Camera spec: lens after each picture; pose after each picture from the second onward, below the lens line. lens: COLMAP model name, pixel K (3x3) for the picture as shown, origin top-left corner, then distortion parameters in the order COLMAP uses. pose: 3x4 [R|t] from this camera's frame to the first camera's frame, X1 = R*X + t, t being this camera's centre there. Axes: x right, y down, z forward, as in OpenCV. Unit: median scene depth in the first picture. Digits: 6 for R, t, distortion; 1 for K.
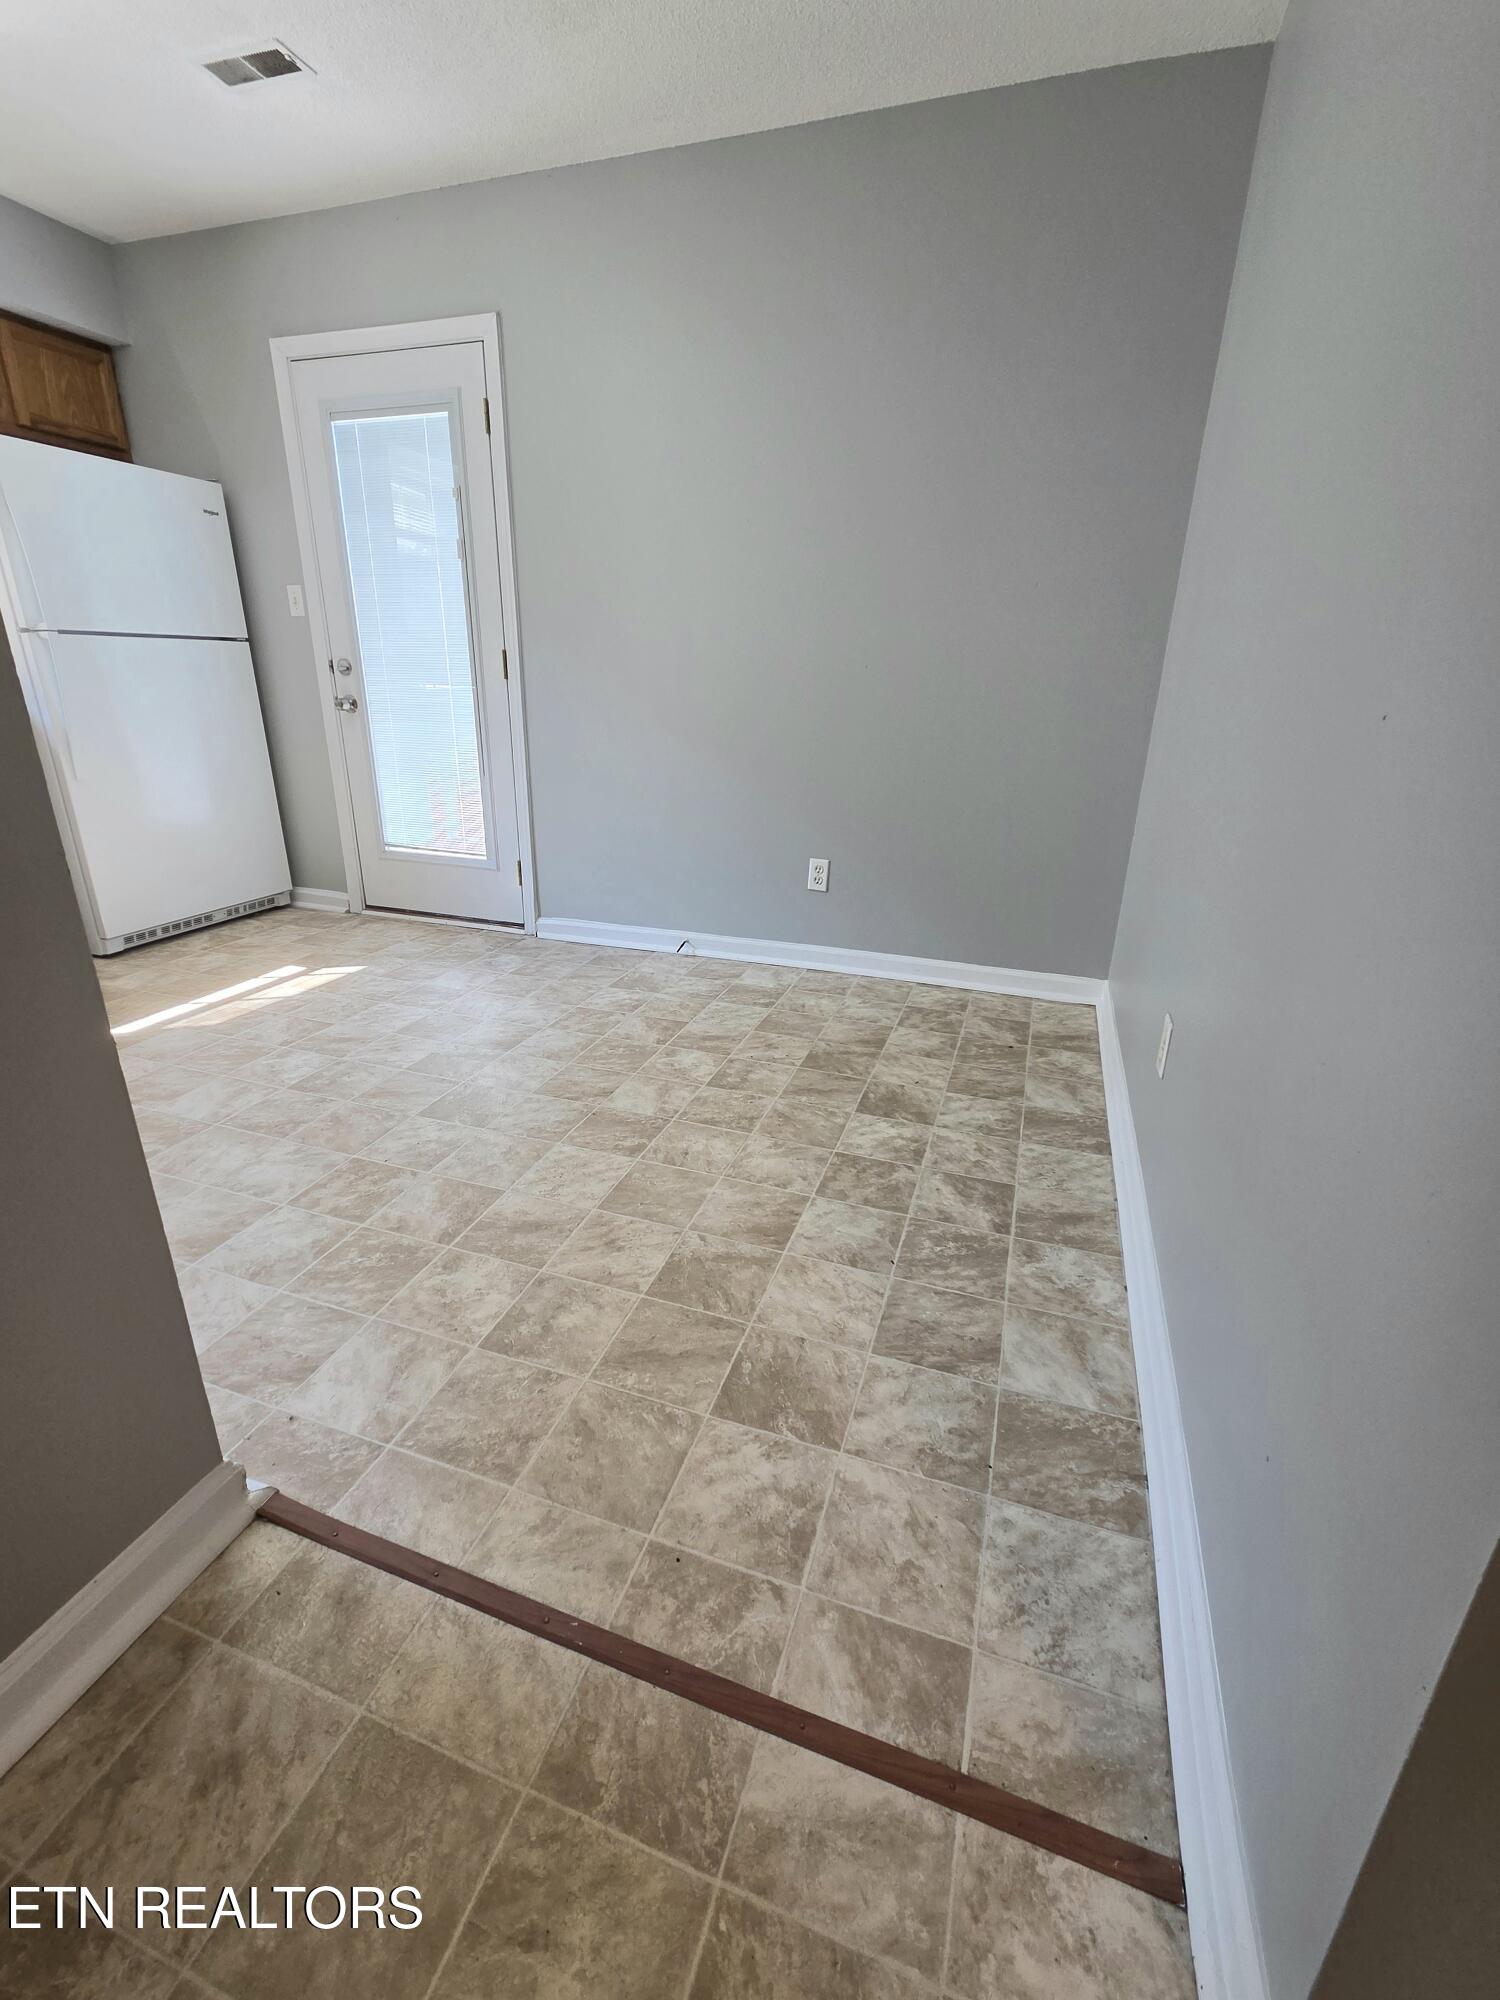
lens RADIAL K [[815.5, 0, 750.0], [0, 815.5, 1000.0], [0, 0, 1]] dist [0.001802, 0.000140]
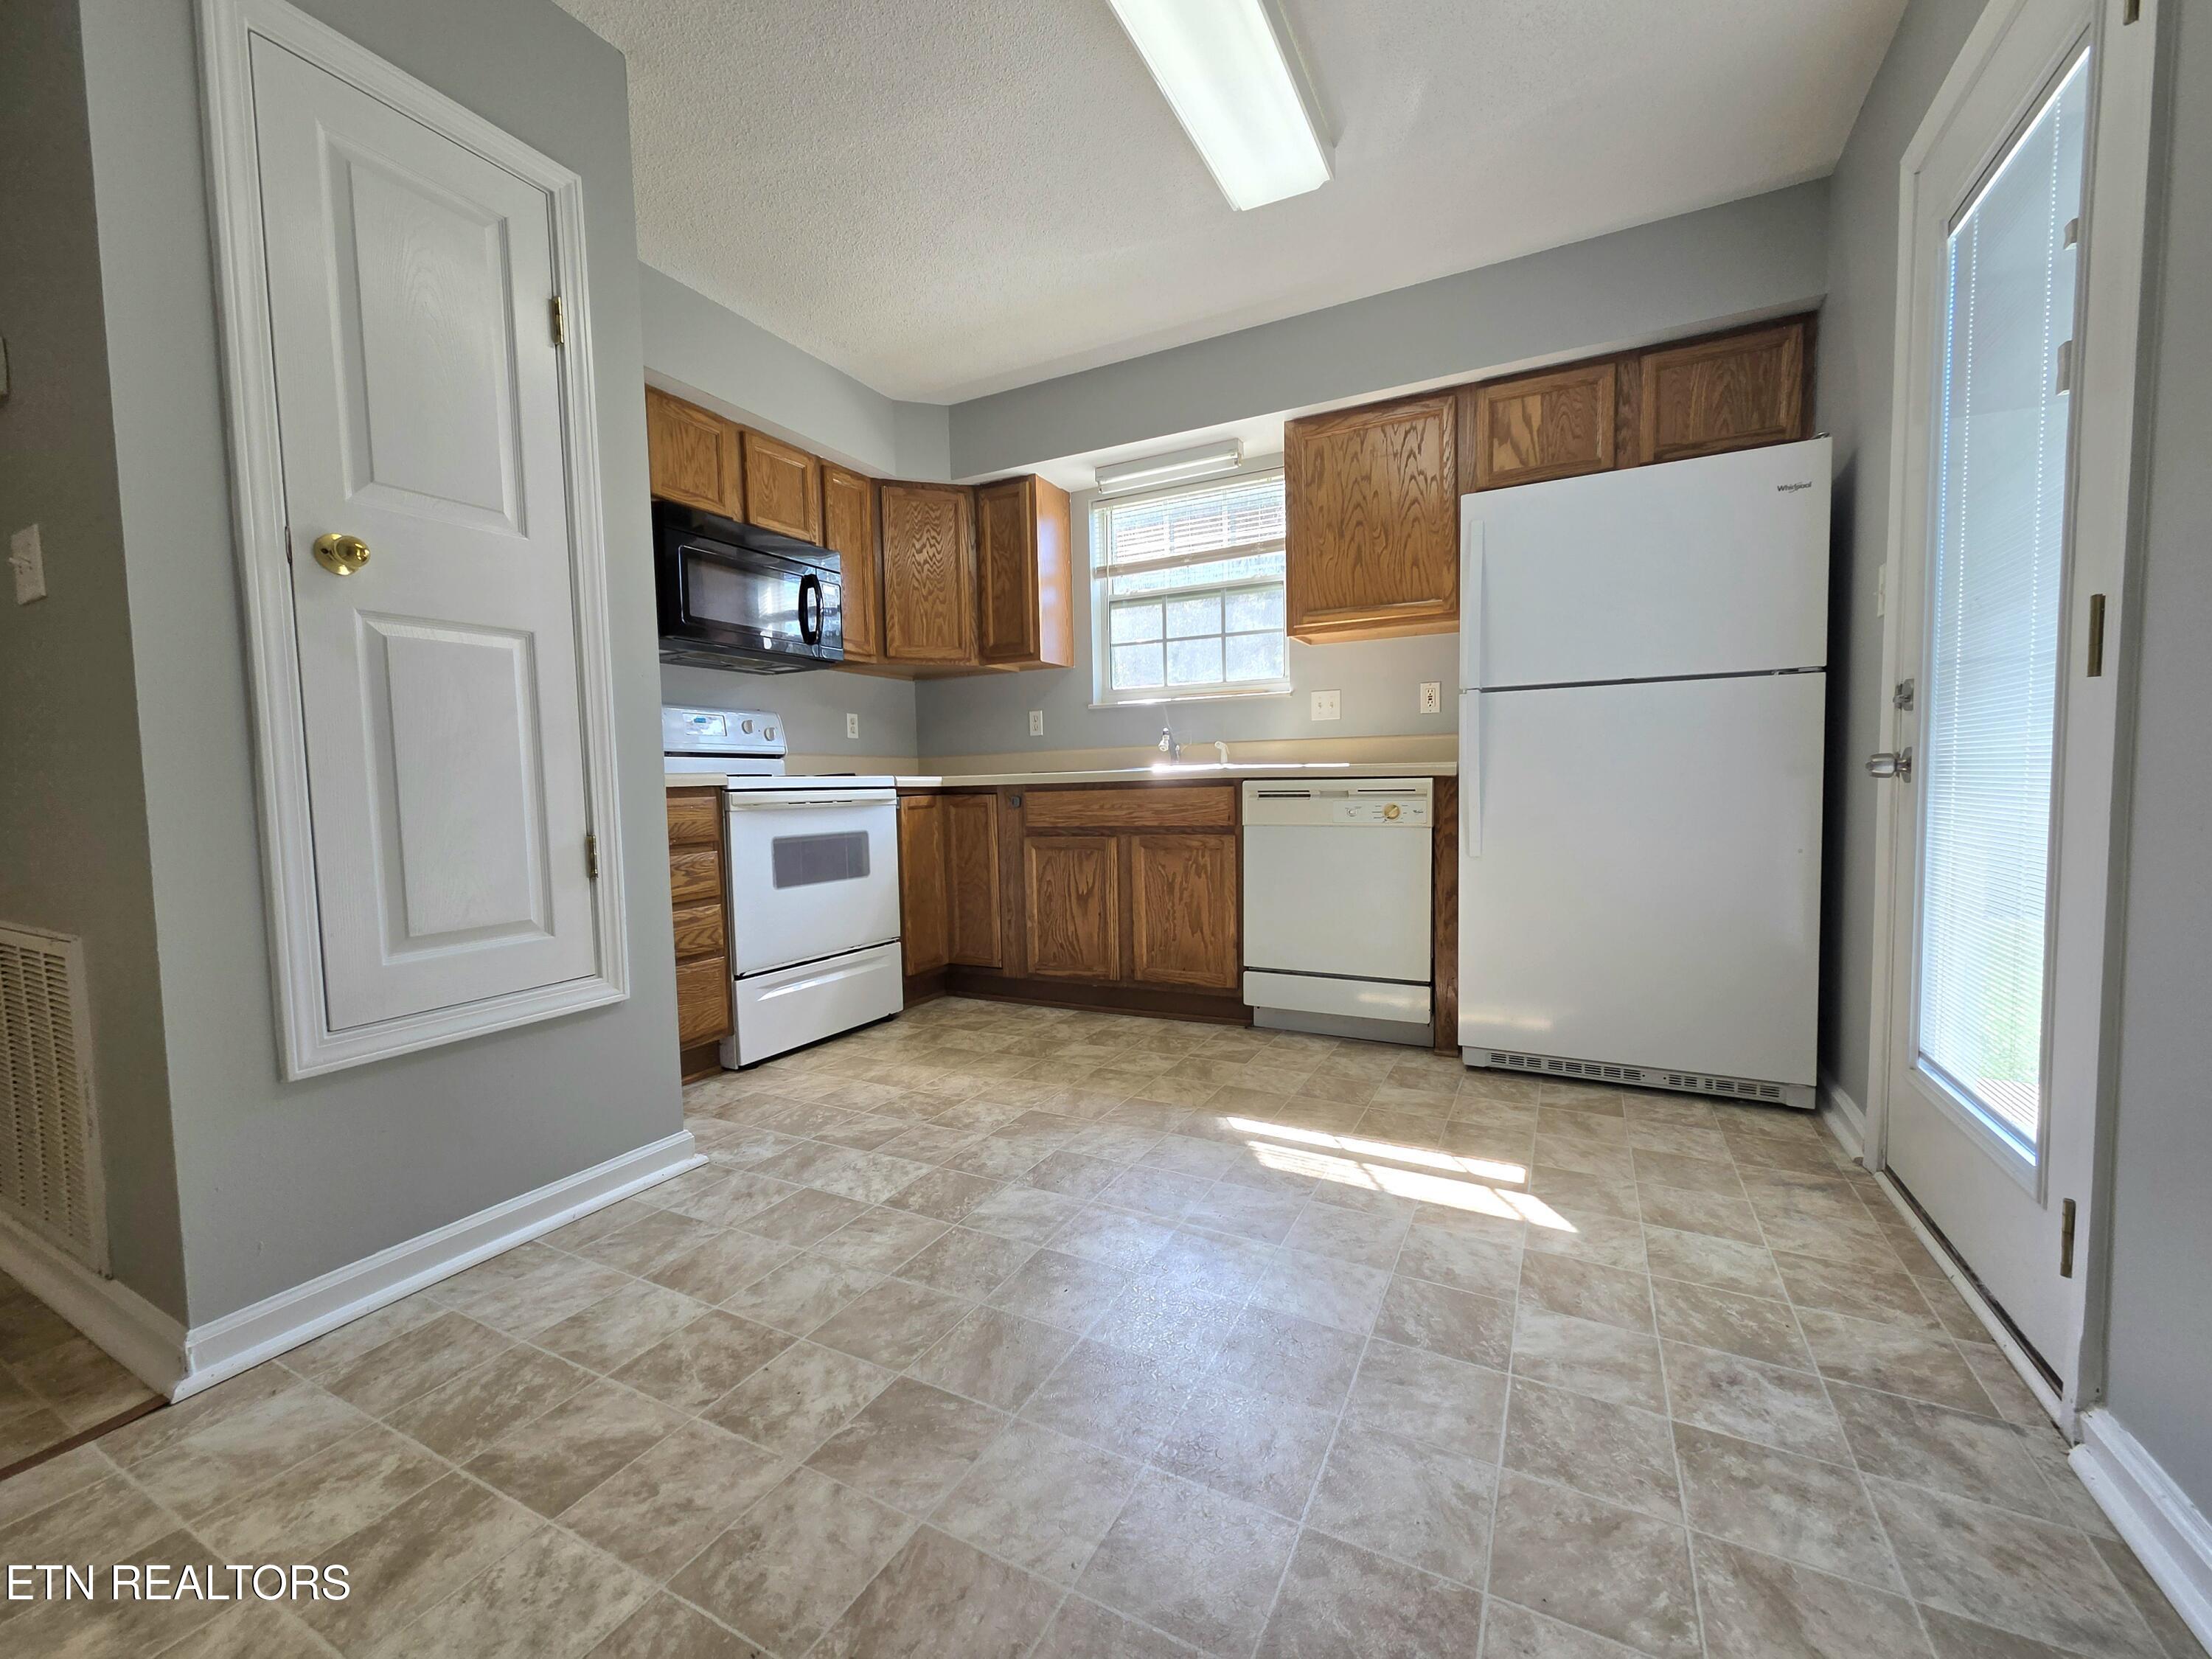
lens RADIAL K [[901.9, 0, 1092.1], [0, 901.9, 837.3], [0, 0, 1]] dist [0.001802, 0.000140]
pose [[-0.152017, 0.046920, -0.987264, 0.134406], [-0.348124, 0.932321, 0.097912, -0.220937], [0.925041, 0.358575, -0.125395, 0.682836]]
